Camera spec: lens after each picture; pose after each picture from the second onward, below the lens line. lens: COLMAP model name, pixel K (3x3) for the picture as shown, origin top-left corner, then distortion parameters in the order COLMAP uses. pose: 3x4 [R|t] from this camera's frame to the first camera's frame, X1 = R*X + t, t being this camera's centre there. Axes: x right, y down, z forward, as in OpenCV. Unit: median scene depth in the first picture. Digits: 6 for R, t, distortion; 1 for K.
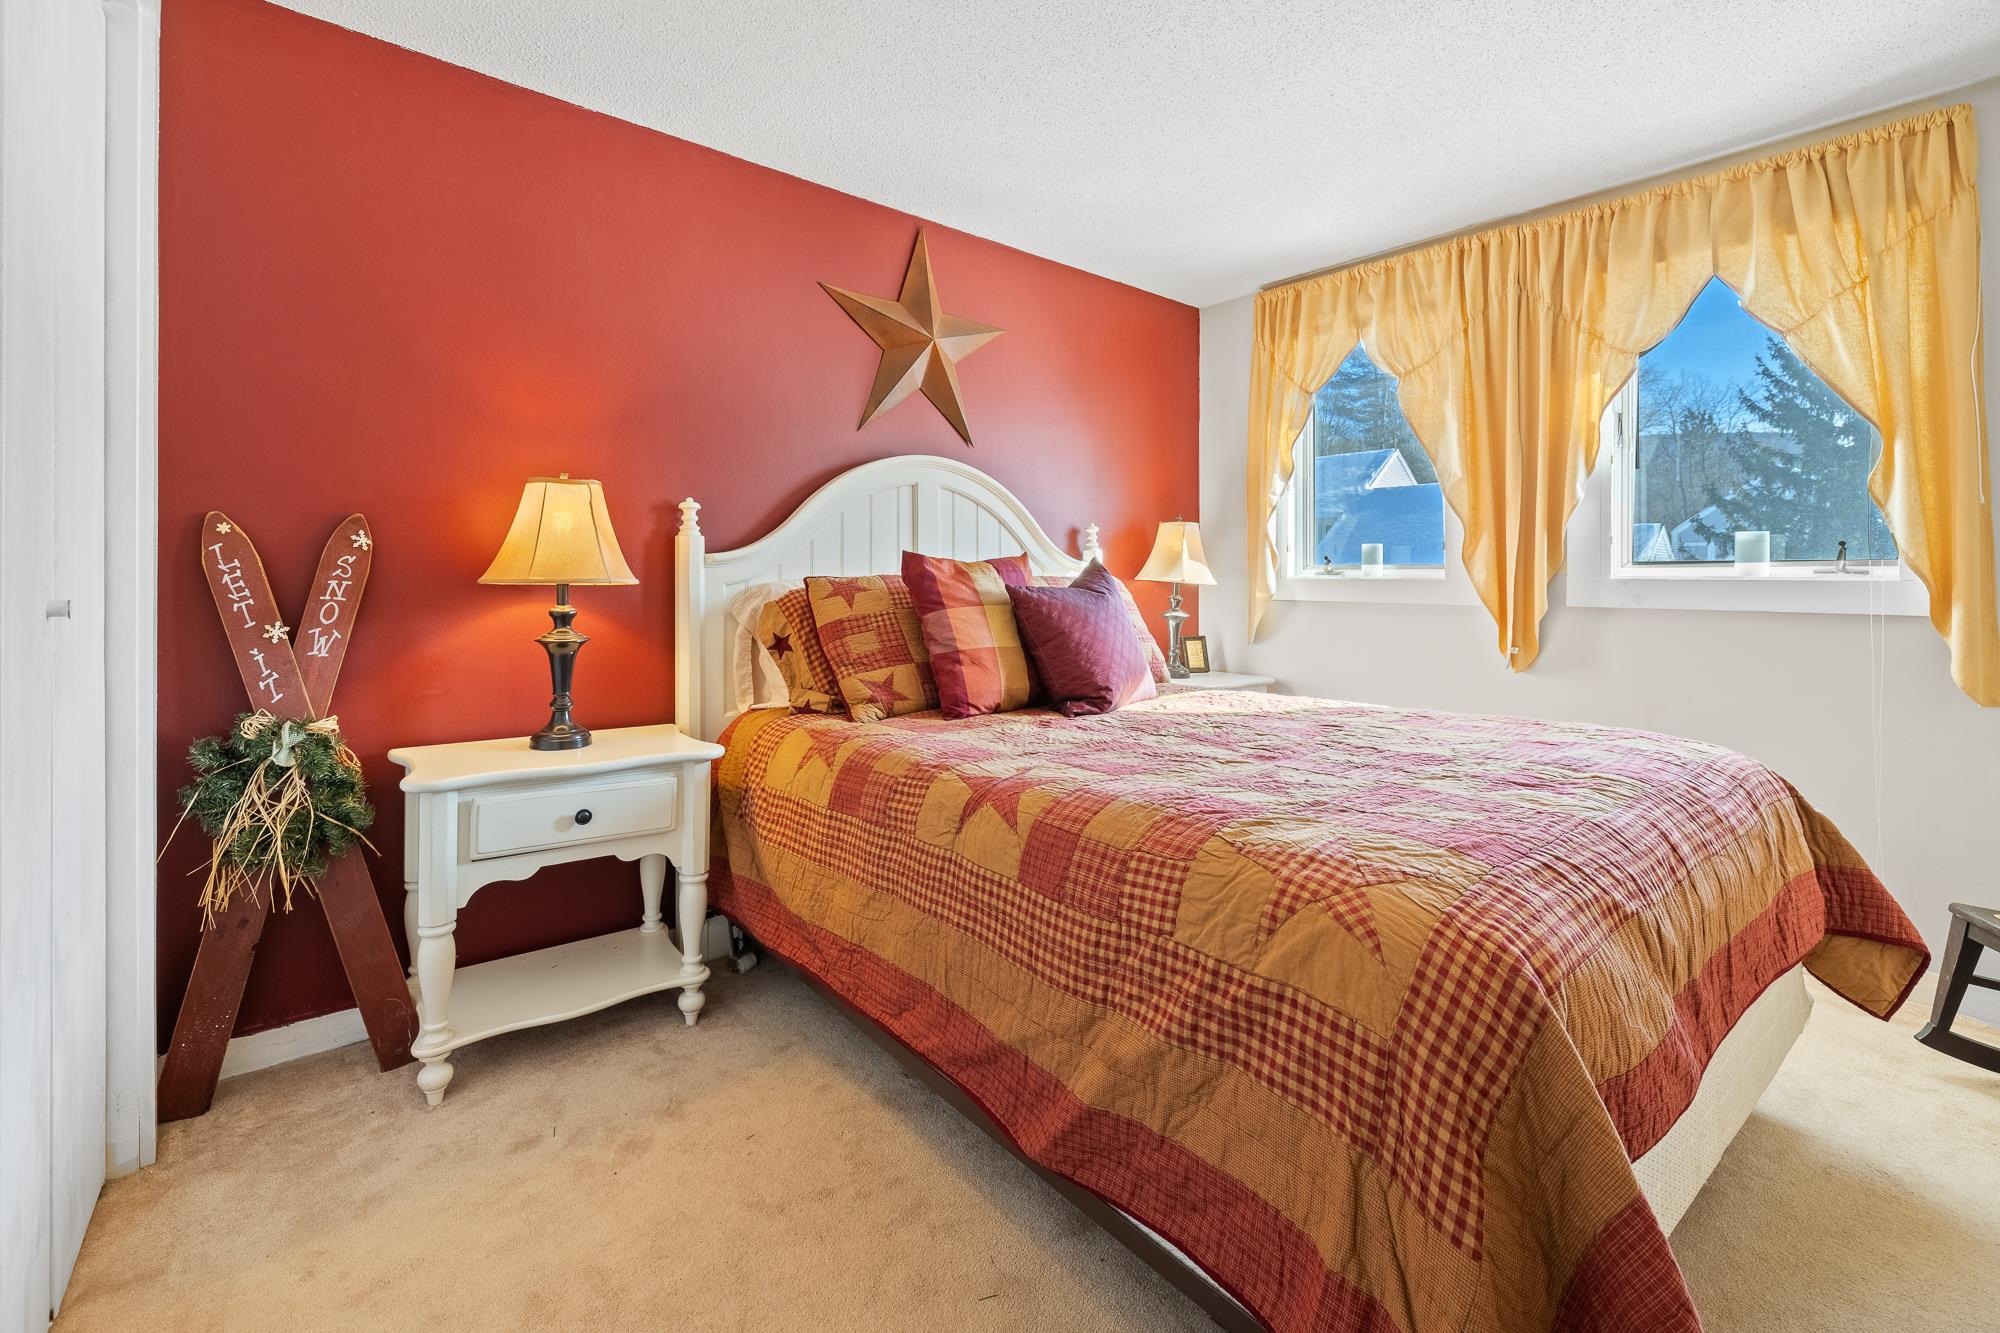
lens RADIAL K [[853.5, 0, 1010.6], [0, 853.5, 579.2], [0, 0, 1]] dist [0.001239, -0.000488]
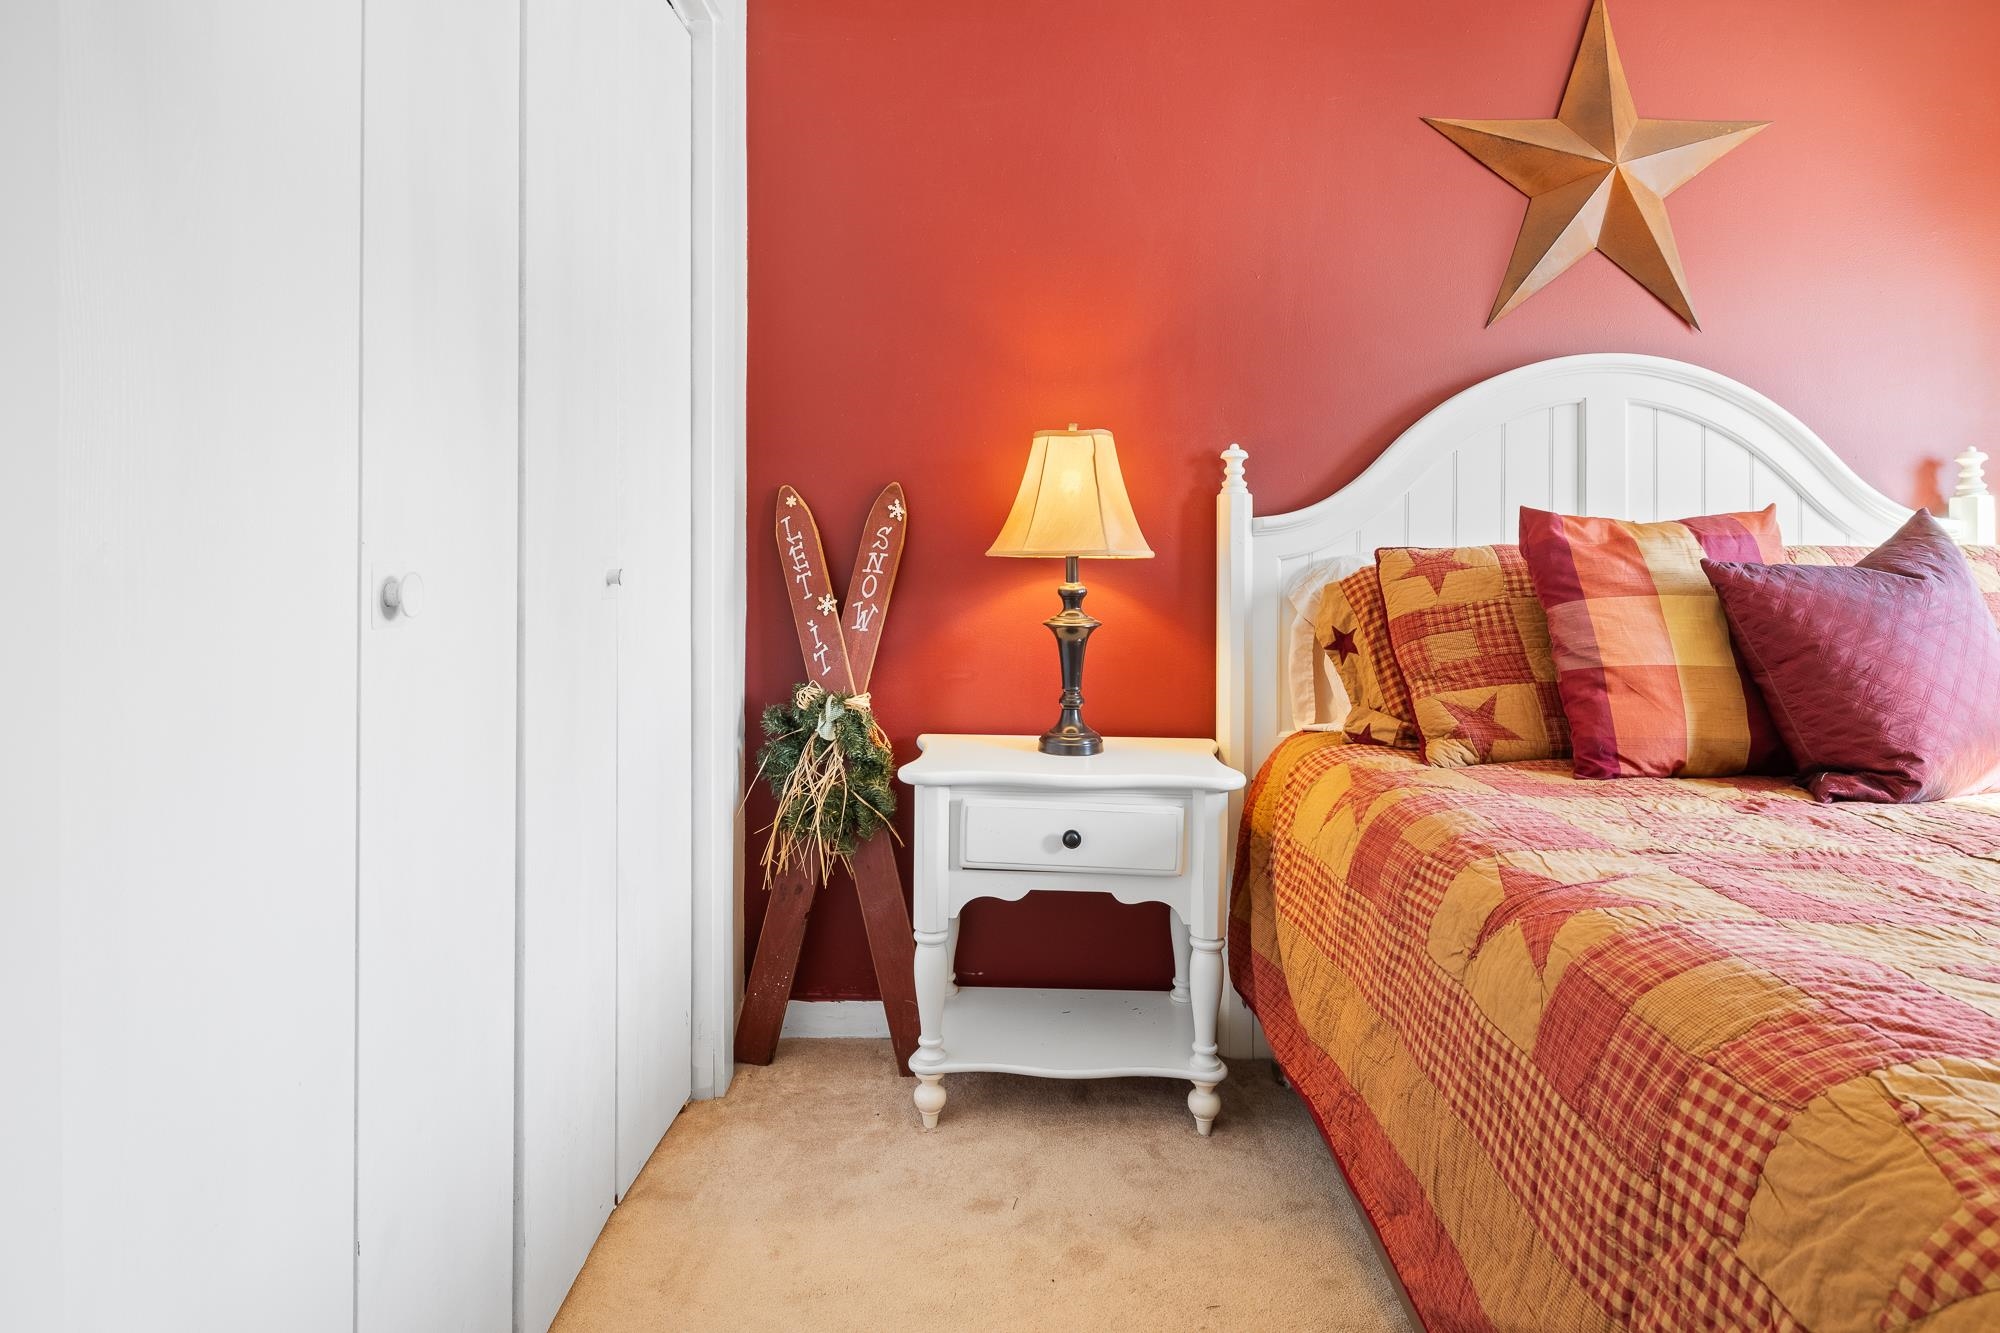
lens RADIAL K [[1149.7, 0, 994.9], [0, 1149.7, 561.8], [0, 0, 1]] dist [-0.000714, -0.002315]
pose [[0.765678, 0.005101, -0.643204, 0.156599], [-0.000619, 0.999974, 0.007194, 0.002541], [0.643224, -0.005111, 0.765661, 0.103925]]
